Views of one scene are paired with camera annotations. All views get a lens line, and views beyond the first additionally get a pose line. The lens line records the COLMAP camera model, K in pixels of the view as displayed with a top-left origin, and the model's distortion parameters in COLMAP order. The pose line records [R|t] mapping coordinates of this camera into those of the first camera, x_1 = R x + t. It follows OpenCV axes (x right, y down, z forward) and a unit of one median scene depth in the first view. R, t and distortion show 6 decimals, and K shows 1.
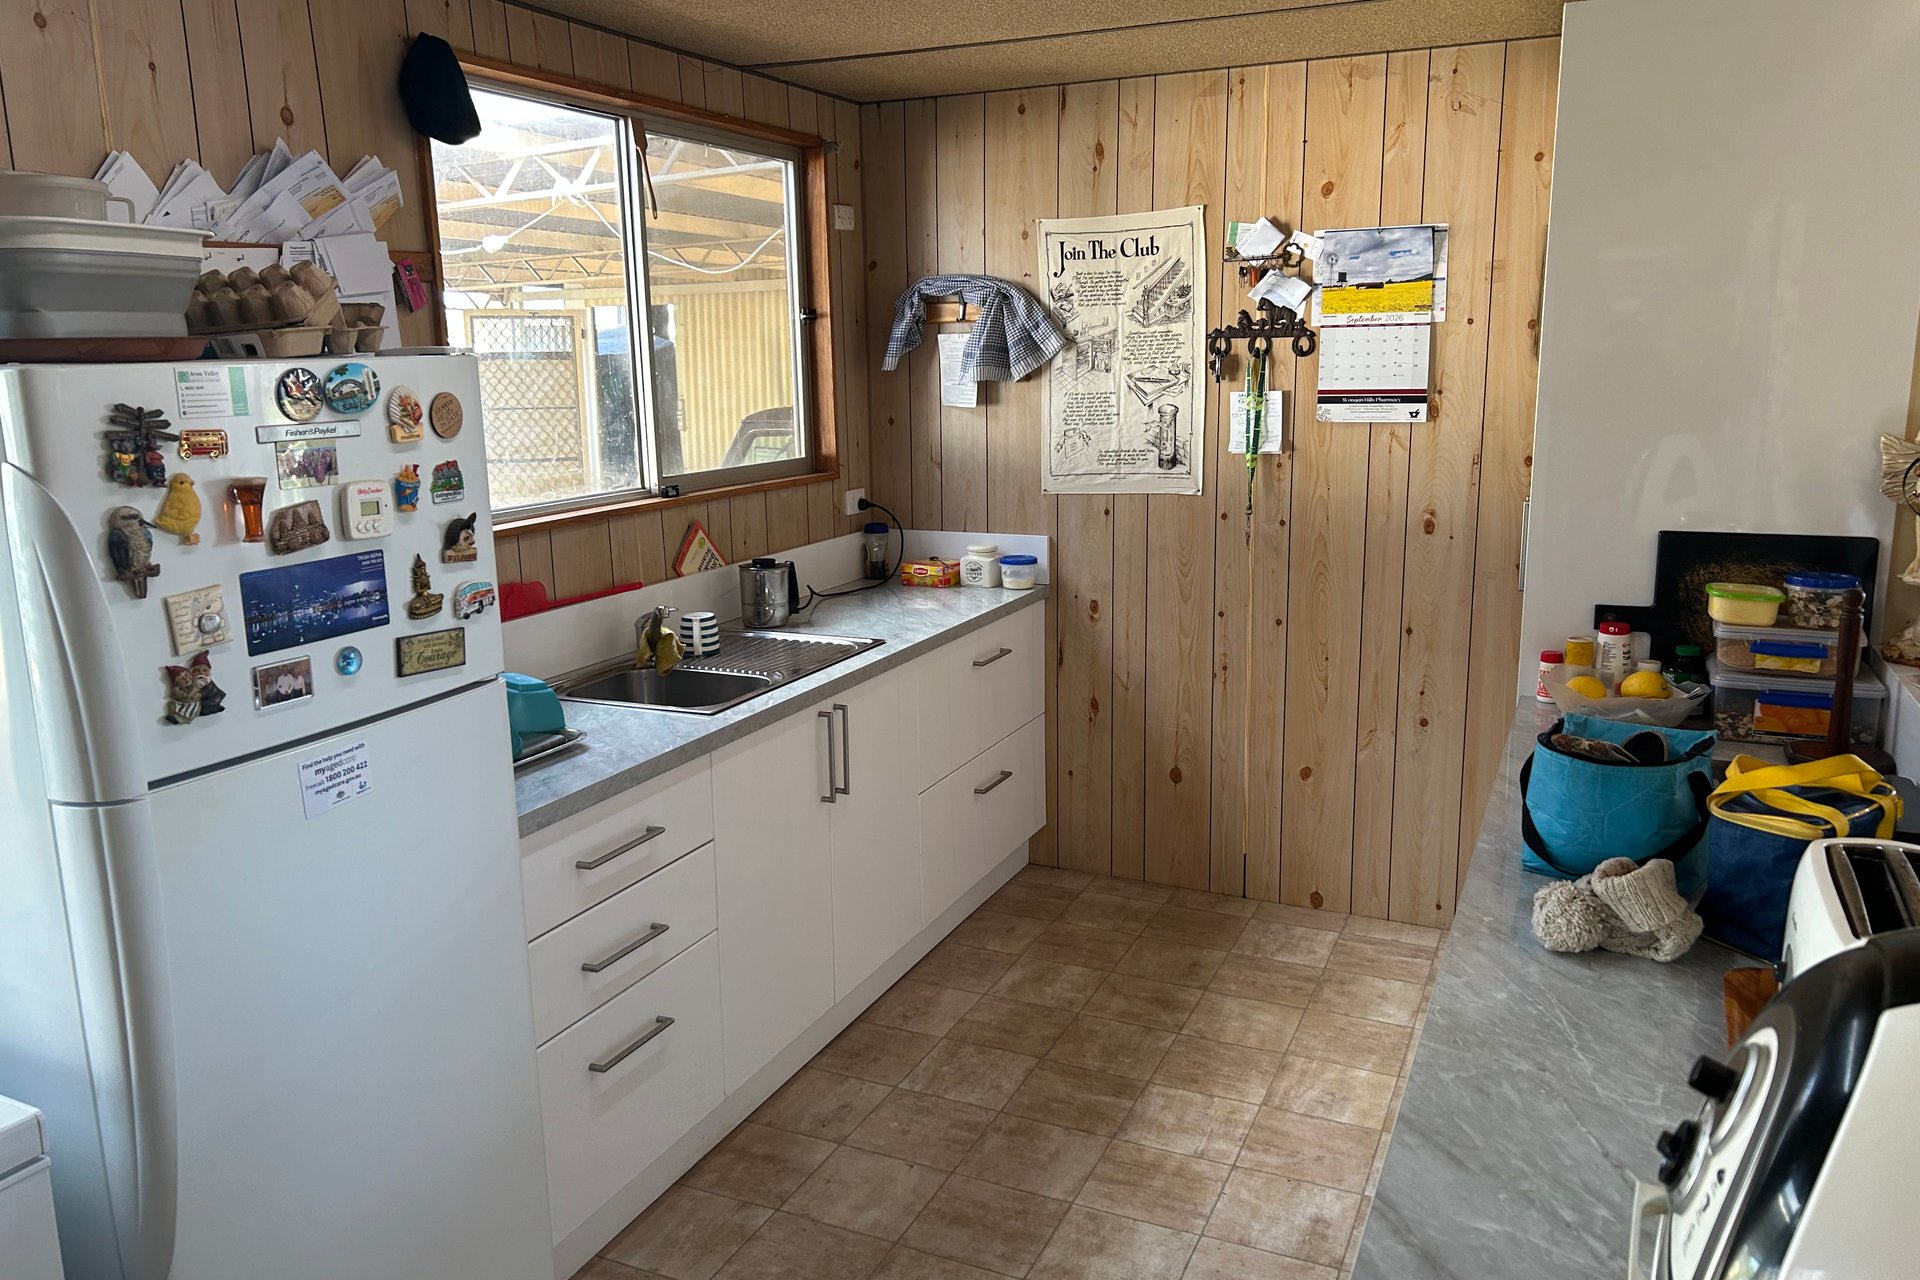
lens RADIAL K [[1444.7, 0, 959.3], [0, 1444.7, 645.7], [0, 0, 1]] dist [0.035836, -0.036516]
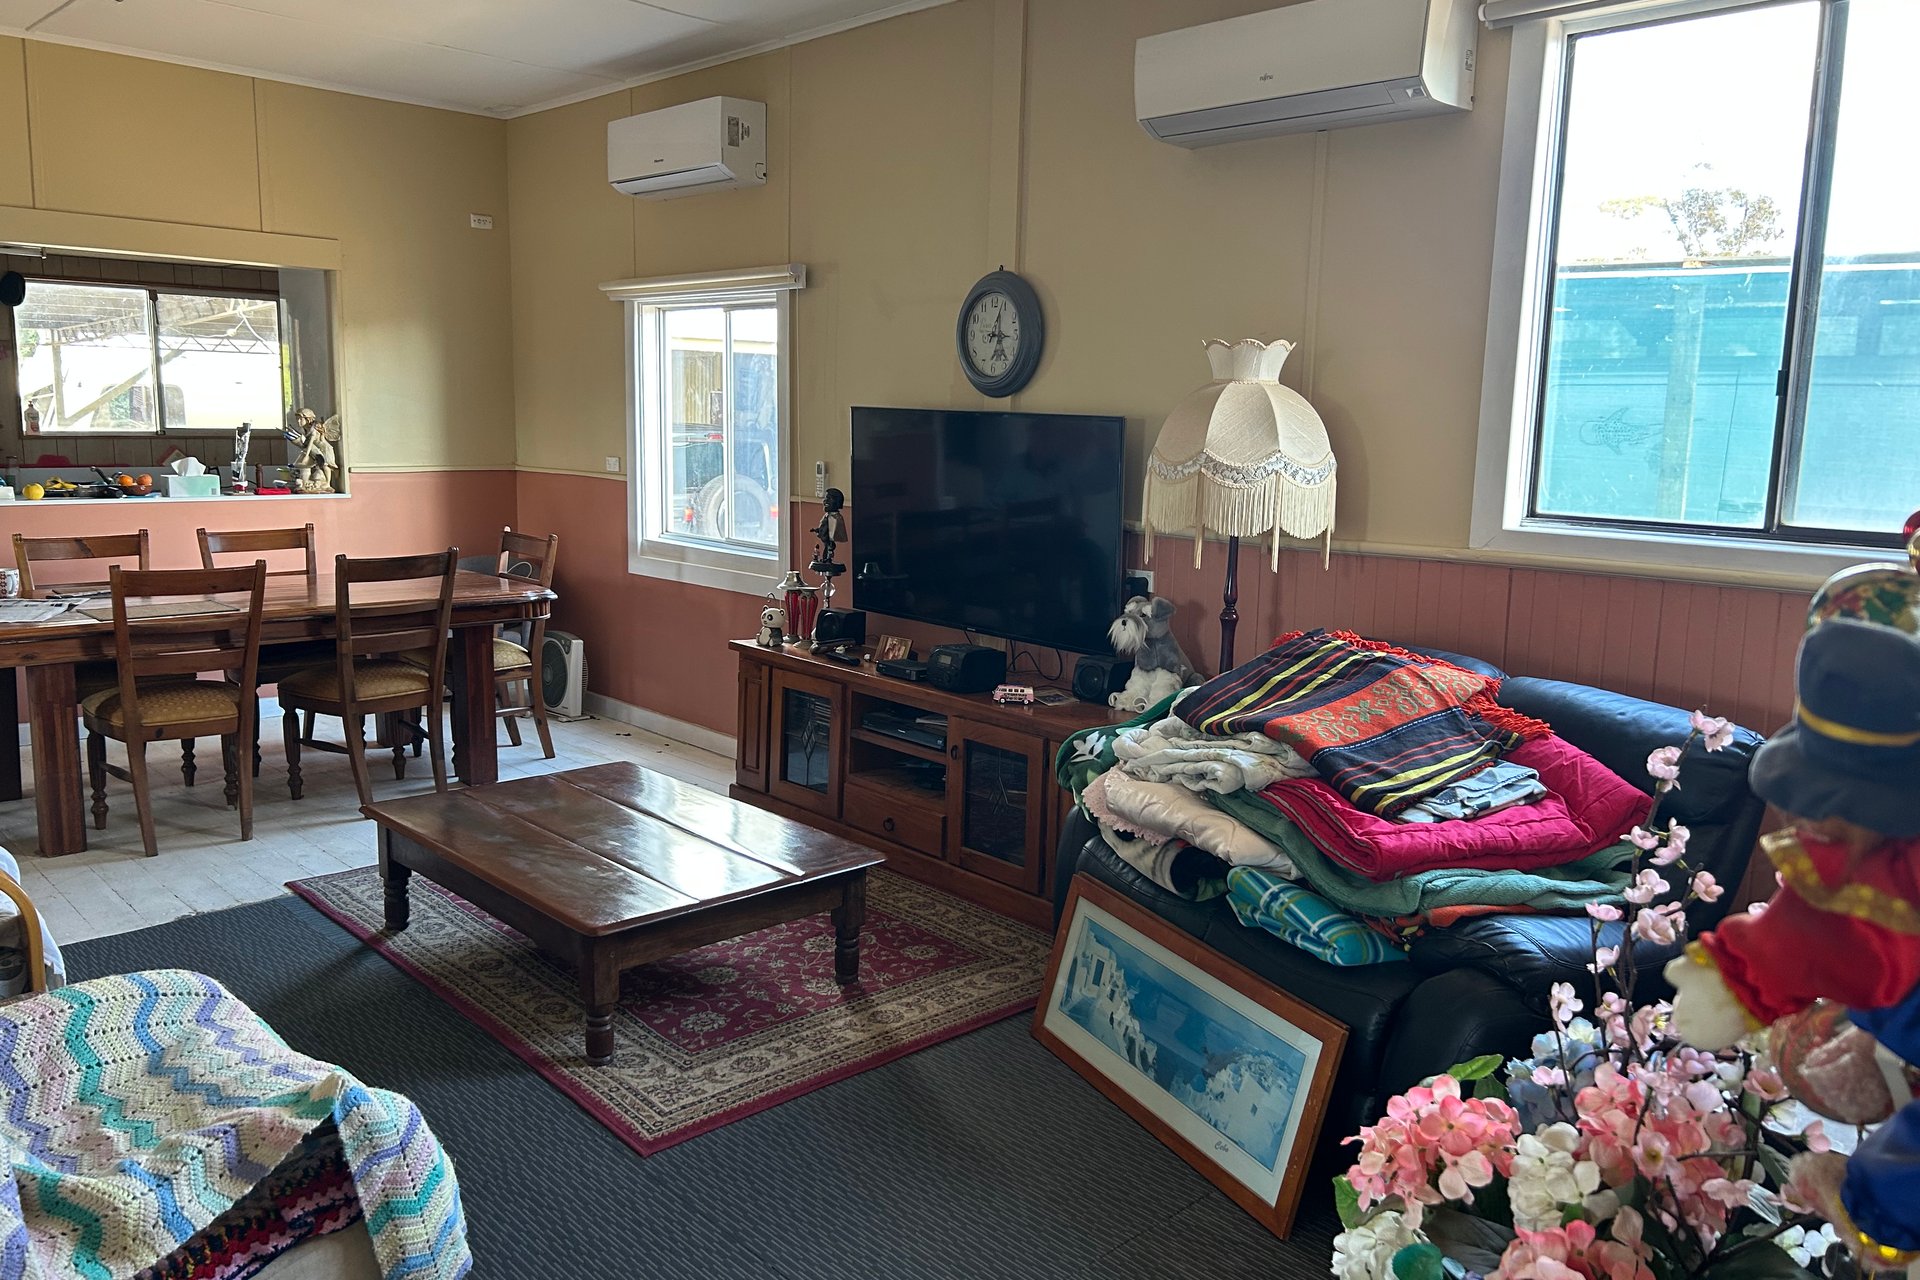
lens RADIAL K [[1444.7, 0, 960.2], [0, 1444.7, 635.7], [0, 0, 1]] dist [0.035836, -0.036516]
pose [[0.922837, 0.092178, -0.373999, 2.118285], [-0.106182, 0.994202, -0.016966, 0.146171], [0.370267, 0.055369, 0.927274, -0.862635]]
